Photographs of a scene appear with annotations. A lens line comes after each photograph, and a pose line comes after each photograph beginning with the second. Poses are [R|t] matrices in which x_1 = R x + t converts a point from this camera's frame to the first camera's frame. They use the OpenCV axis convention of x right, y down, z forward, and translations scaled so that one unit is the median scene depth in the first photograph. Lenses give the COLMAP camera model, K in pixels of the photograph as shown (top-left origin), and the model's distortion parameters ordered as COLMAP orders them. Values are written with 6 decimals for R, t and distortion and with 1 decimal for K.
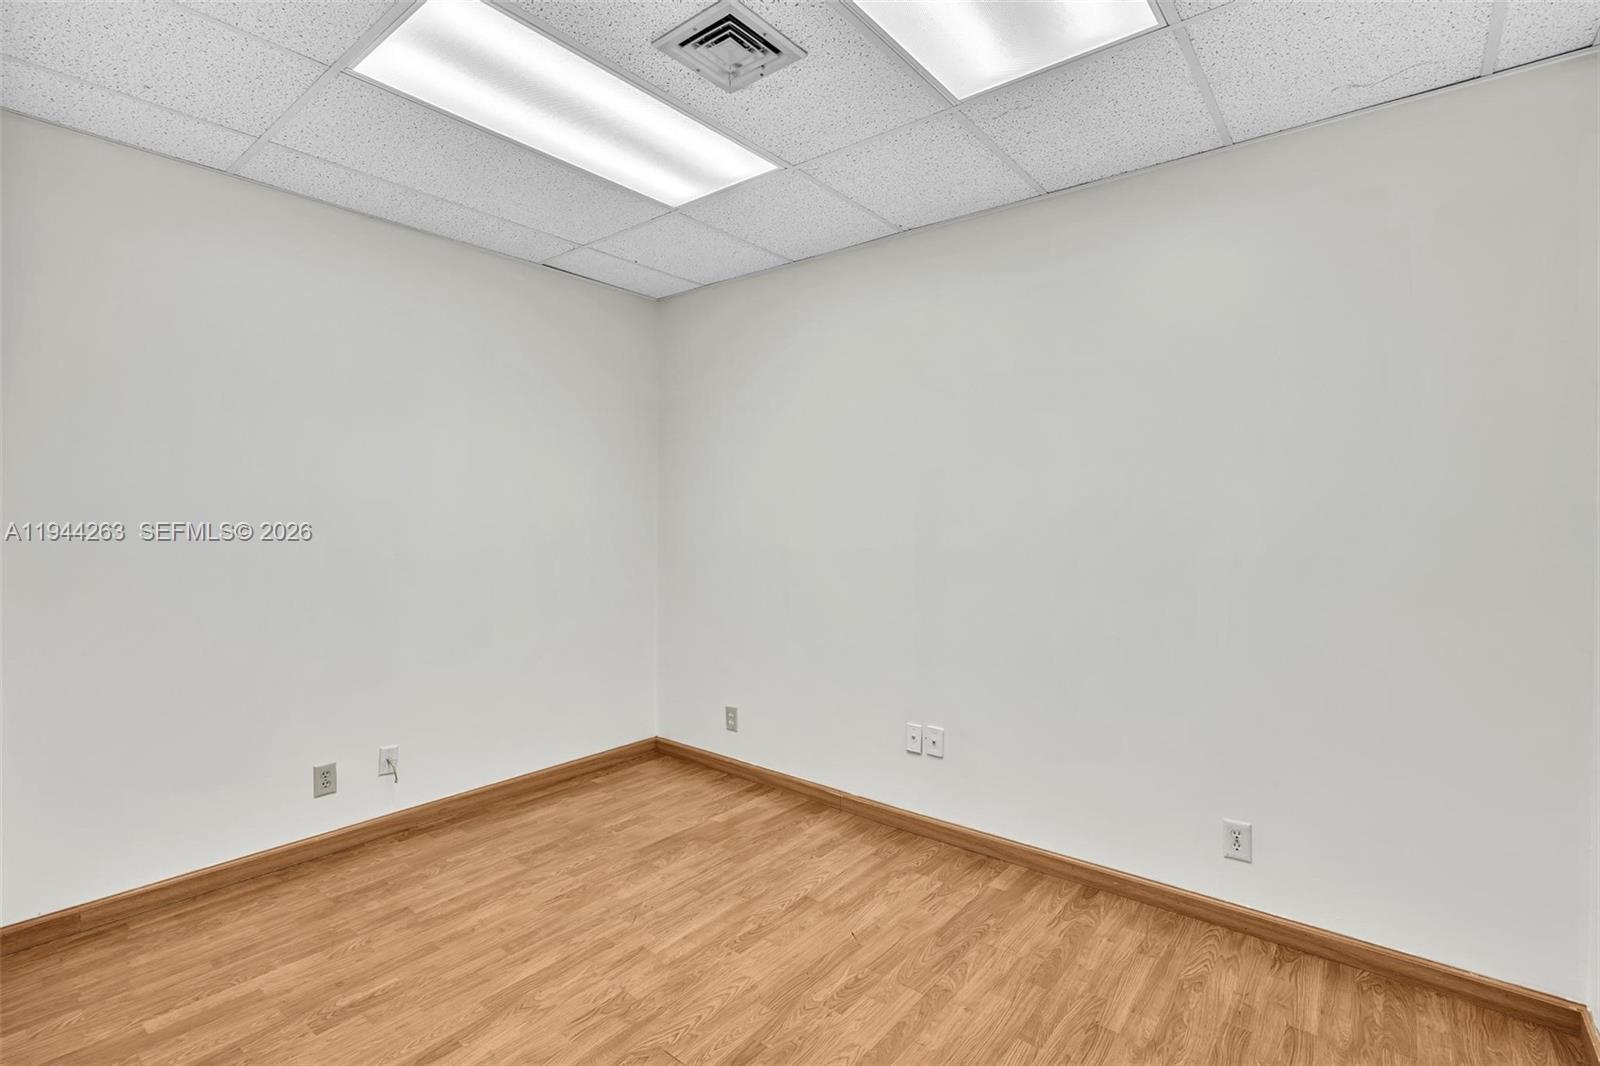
lens RADIAL K [[742.3, 0, 800.0], [0, 742.3, 533.0], [0, 0, 1]] dist [-0.000465, 0.000633]
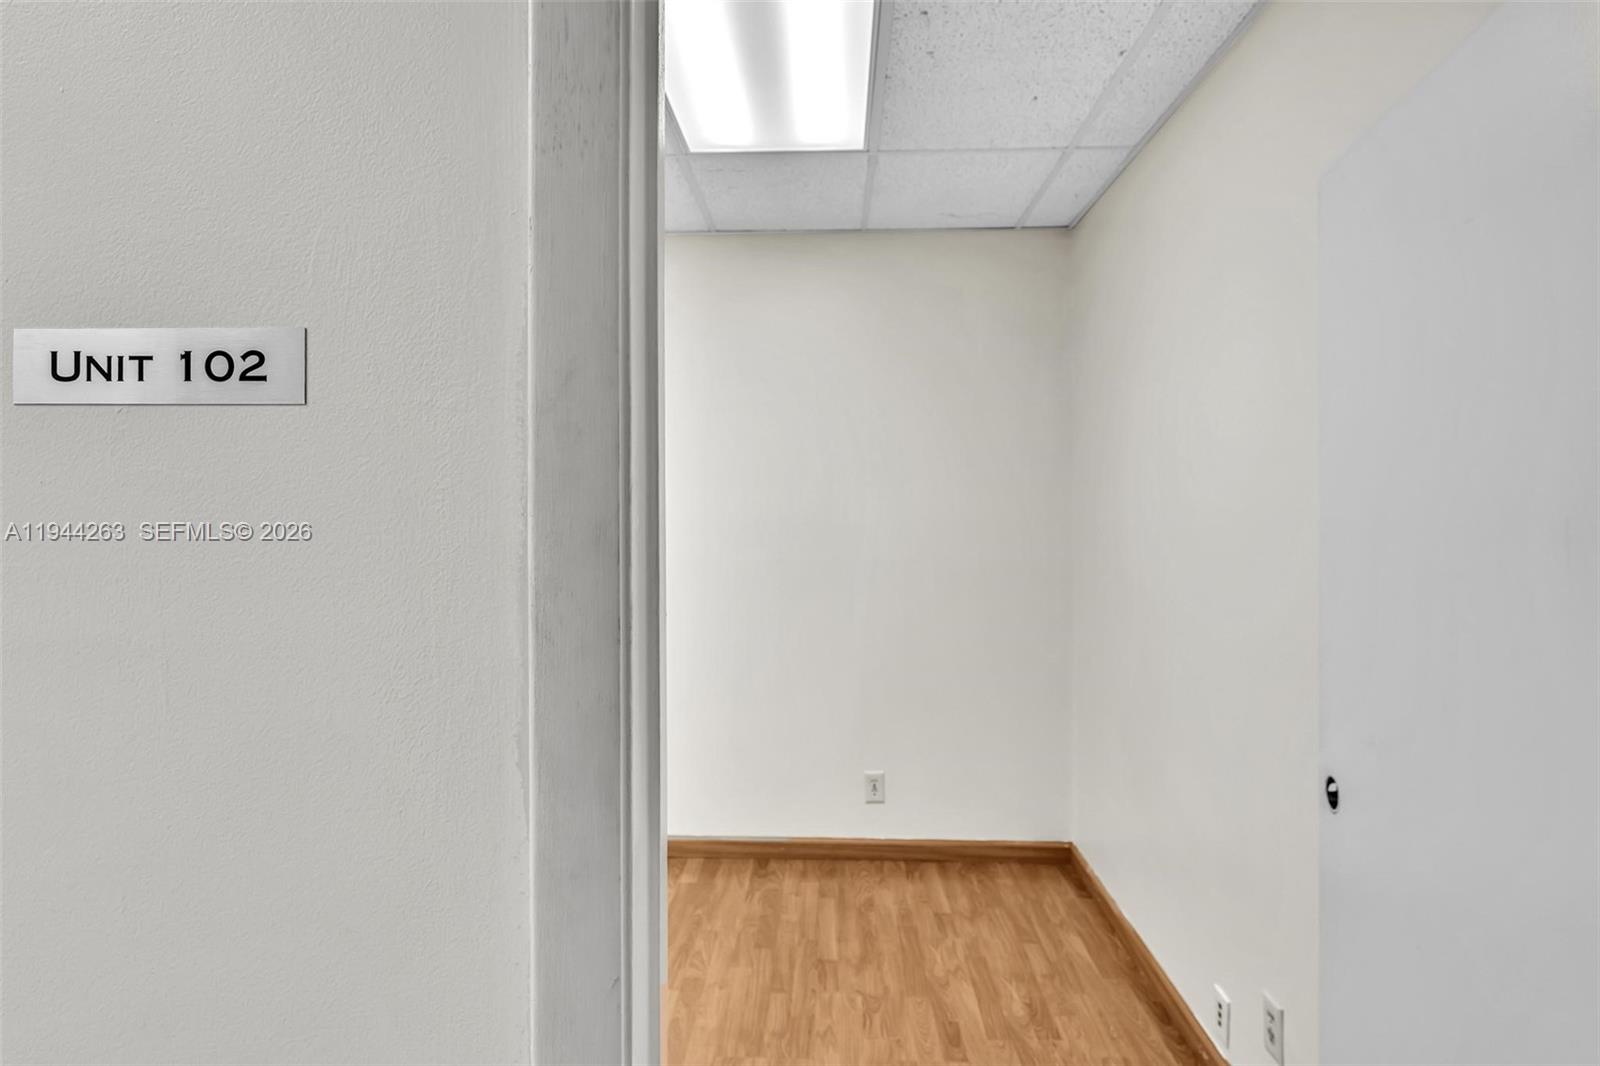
lens RADIAL K [[825.3, 0, 797.8], [0, 825.3, 508.5], [0, 0, 1]] dist [-0.000057, 0.000121]
pose [[0.802934, -0.002257, 0.596064, -0.374270], [0.013912, 0.999791, -0.014955, -0.037672], [-0.595906, 0.020301, 0.802798, -0.049475]]
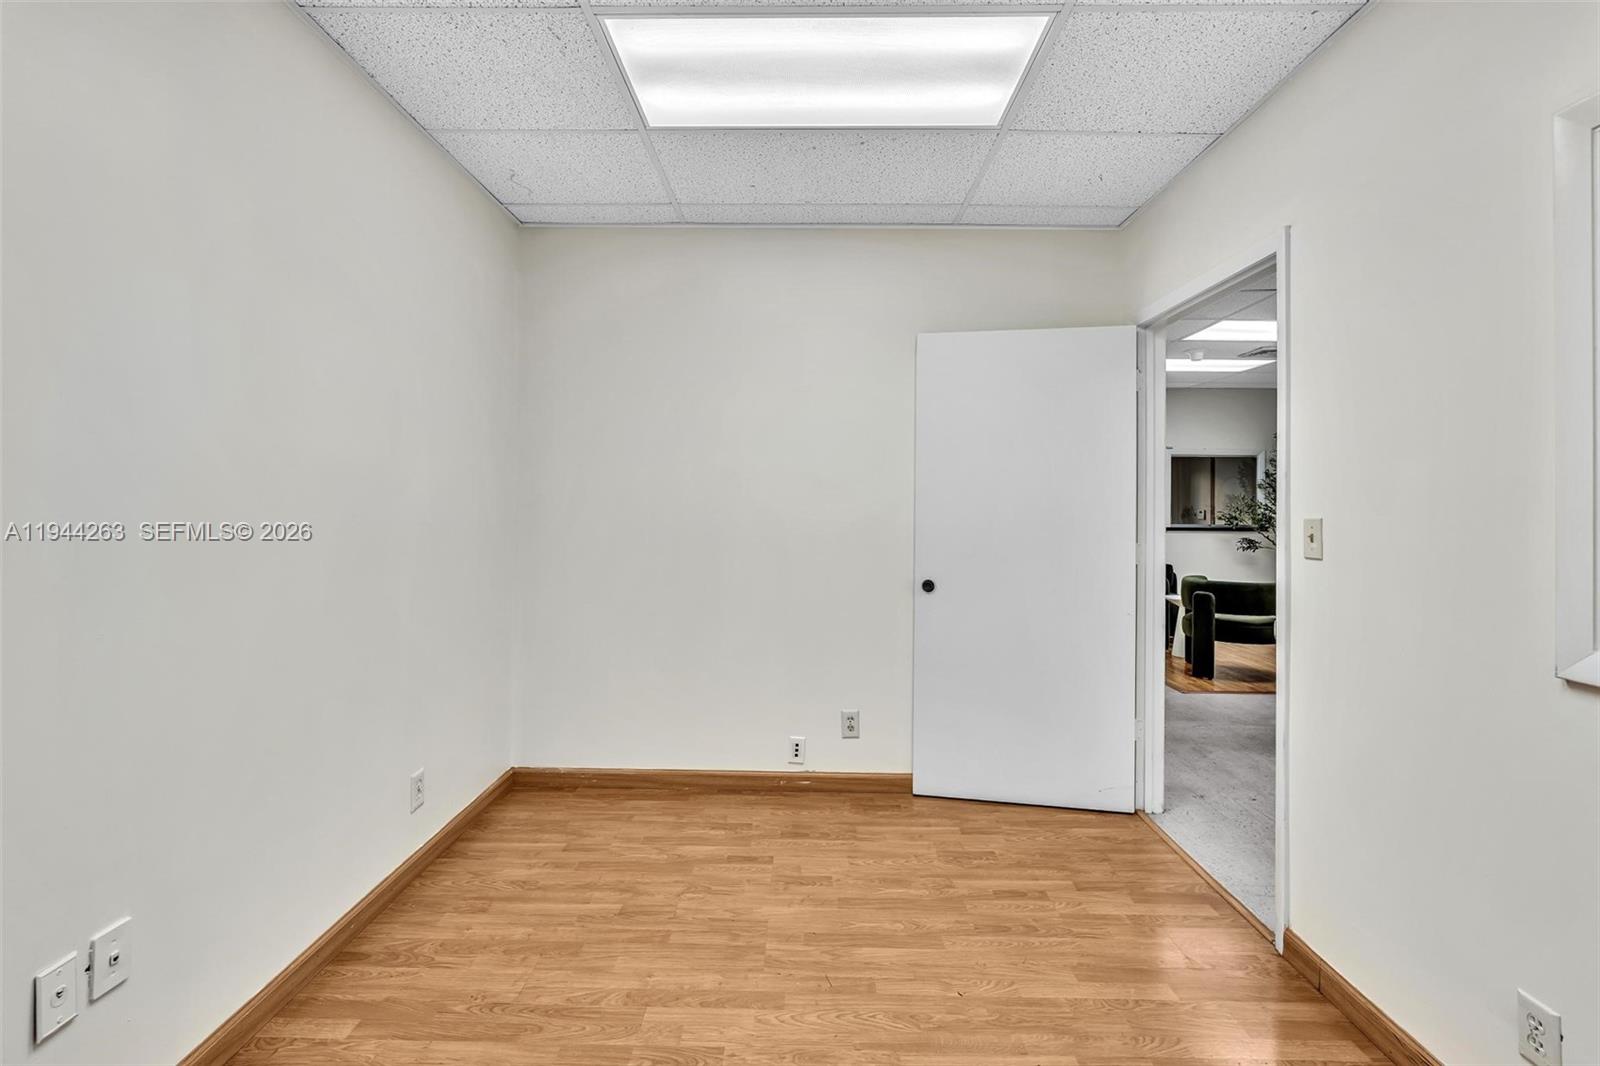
lens RADIAL K [[731.7, 0, 796.8], [0, 731.7, 499.6], [0, 0, 1]] dist [0.000676, 0.000164]
pose [[-0.614465, -0.005682, 0.788923, -0.619096], [0.007057, 0.999894, 0.012699, -0.008289], [-0.788912, 0.013370, -0.614360, 1.333179]]
